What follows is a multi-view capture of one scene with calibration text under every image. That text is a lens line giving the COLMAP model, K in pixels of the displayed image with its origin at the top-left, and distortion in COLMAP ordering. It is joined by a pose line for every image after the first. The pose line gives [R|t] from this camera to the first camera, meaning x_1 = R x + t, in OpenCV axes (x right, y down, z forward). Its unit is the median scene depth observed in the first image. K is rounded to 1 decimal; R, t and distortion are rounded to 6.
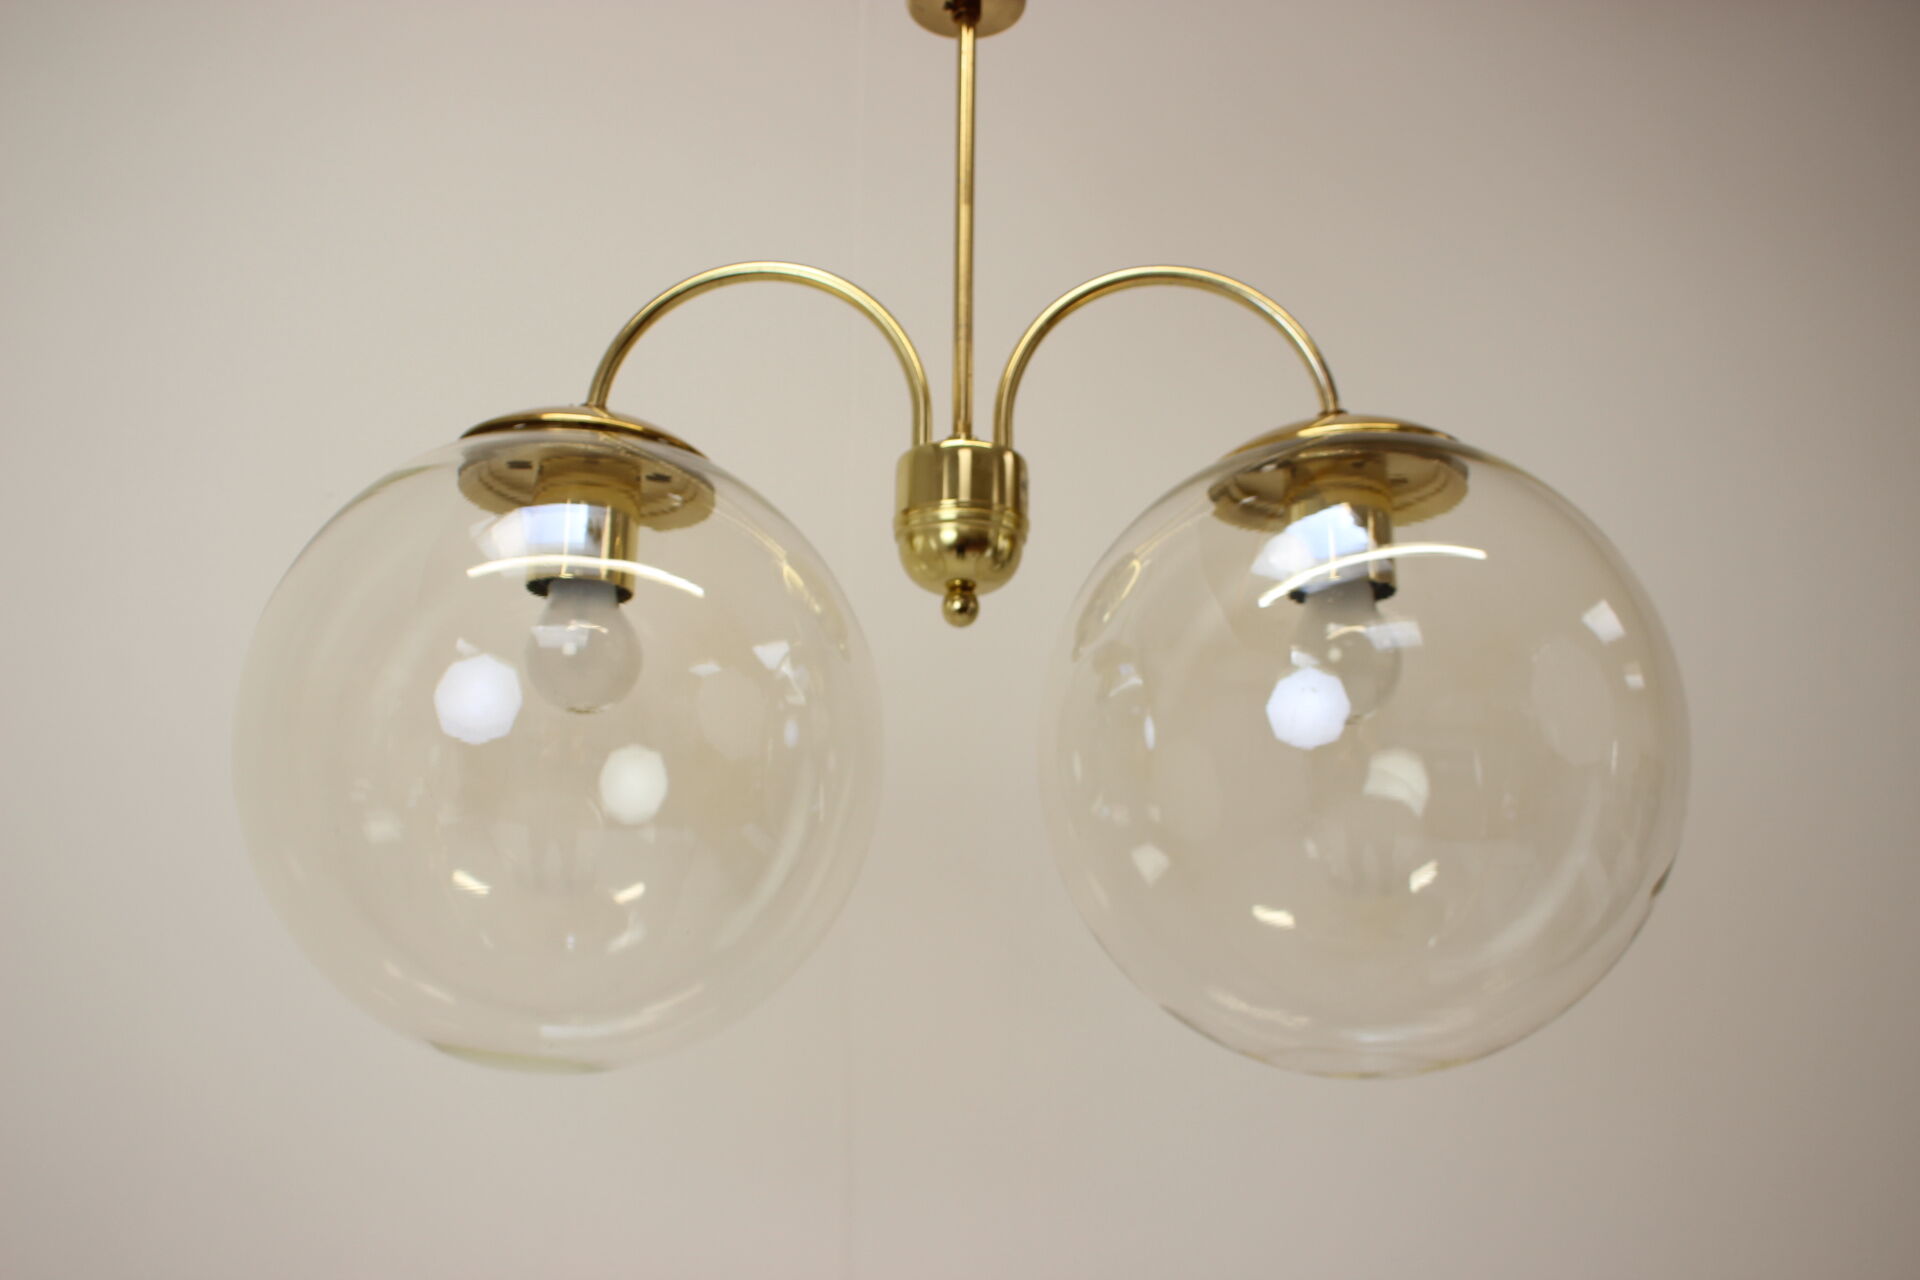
lens RADIAL K [[1681.0, 0, 915.3], [0, 1681.0, 660.7], [0, 0, 1]] dist [0.003369, -0.009821]
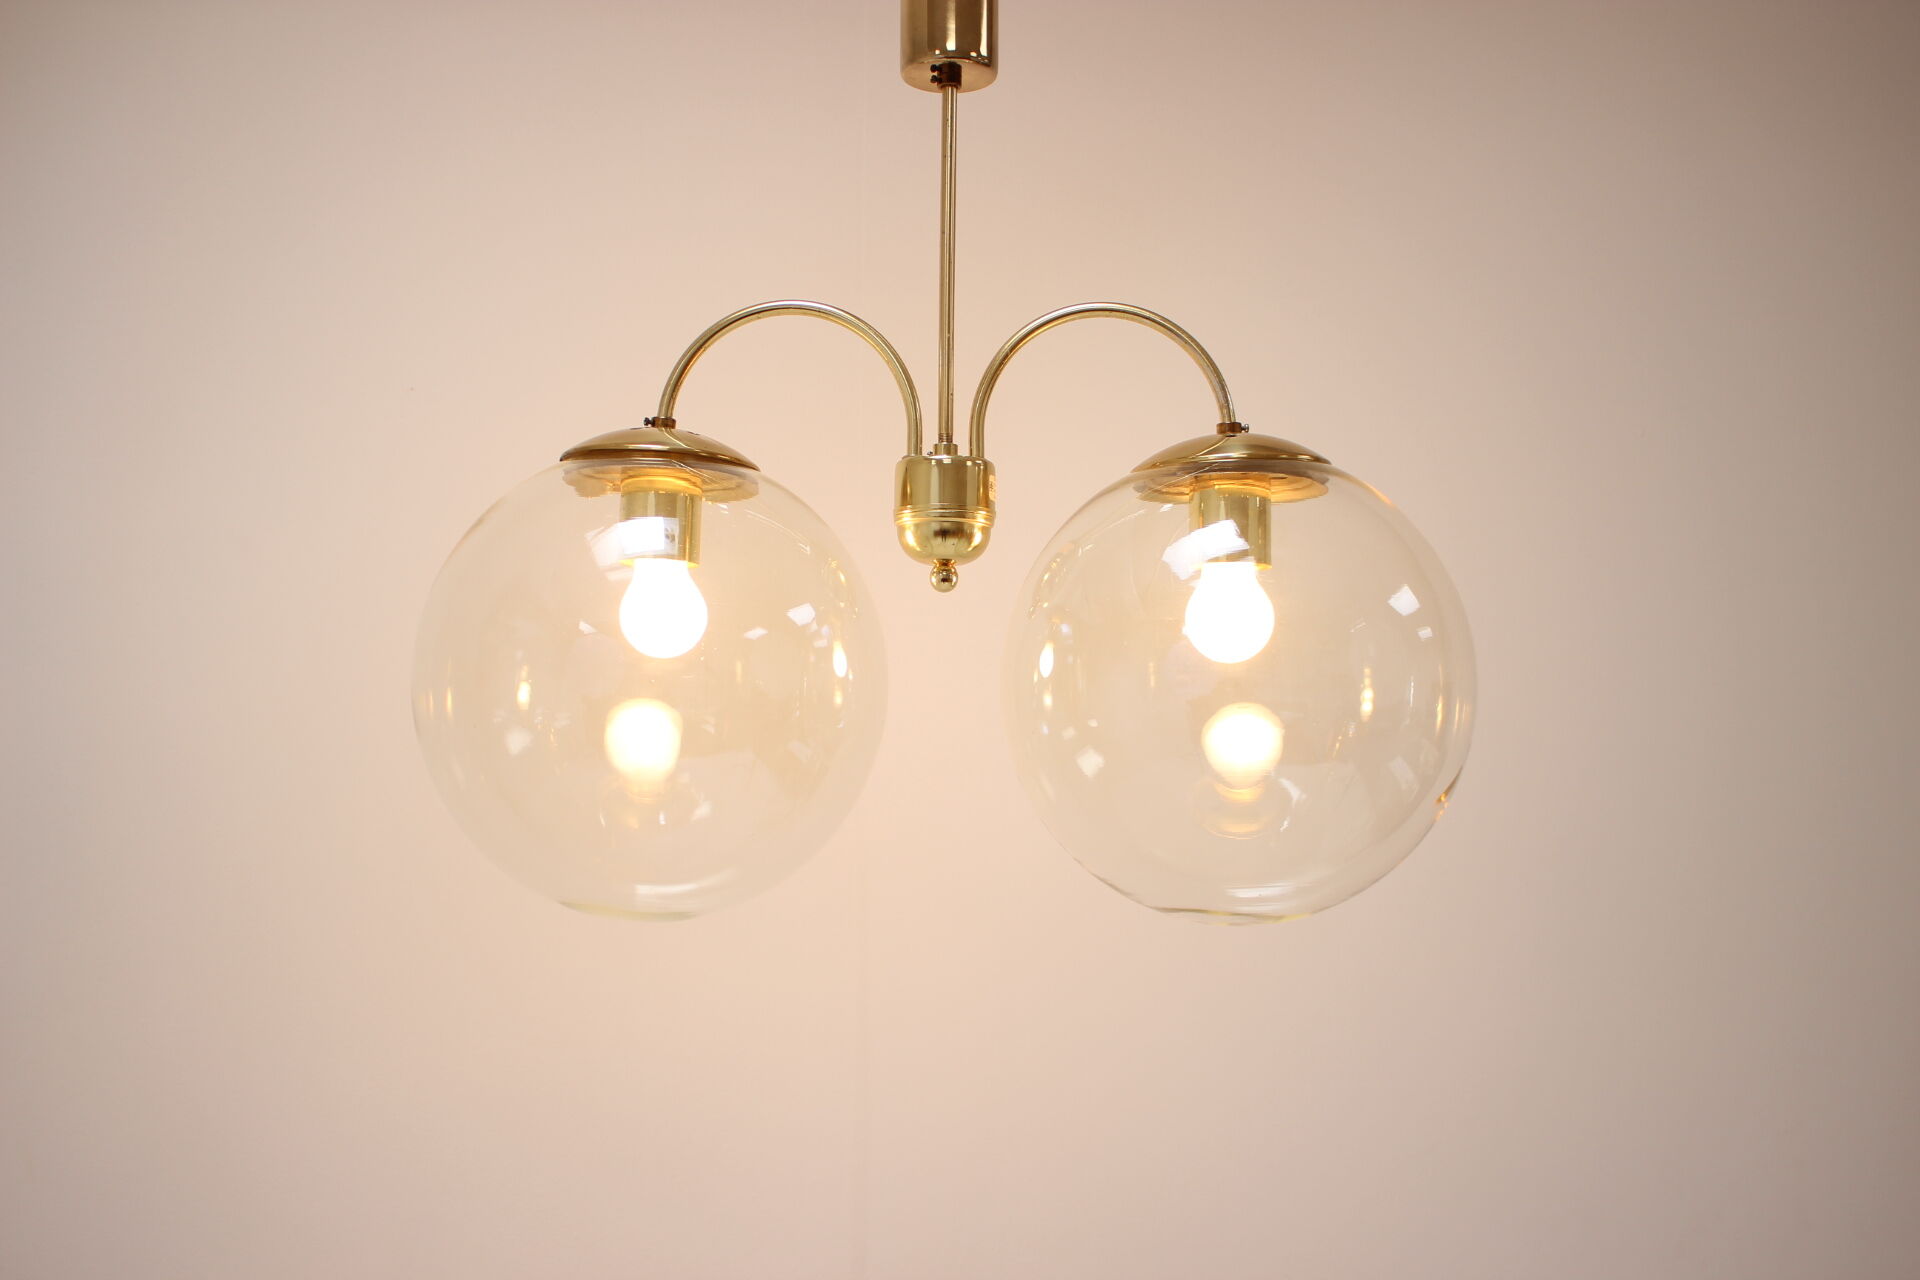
lens RADIAL K [[1638.6, 0, 940.9], [0, 1638.6, 660.0], [0, 0, 1]] dist [0.008557, -0.002576]
pose [[0.999881, -0.008049, -0.013136, 0.040597], [0.009398, 0.994310, 0.106105, -0.104520], [0.012207, -0.106216, 0.994268, -0.293327]]
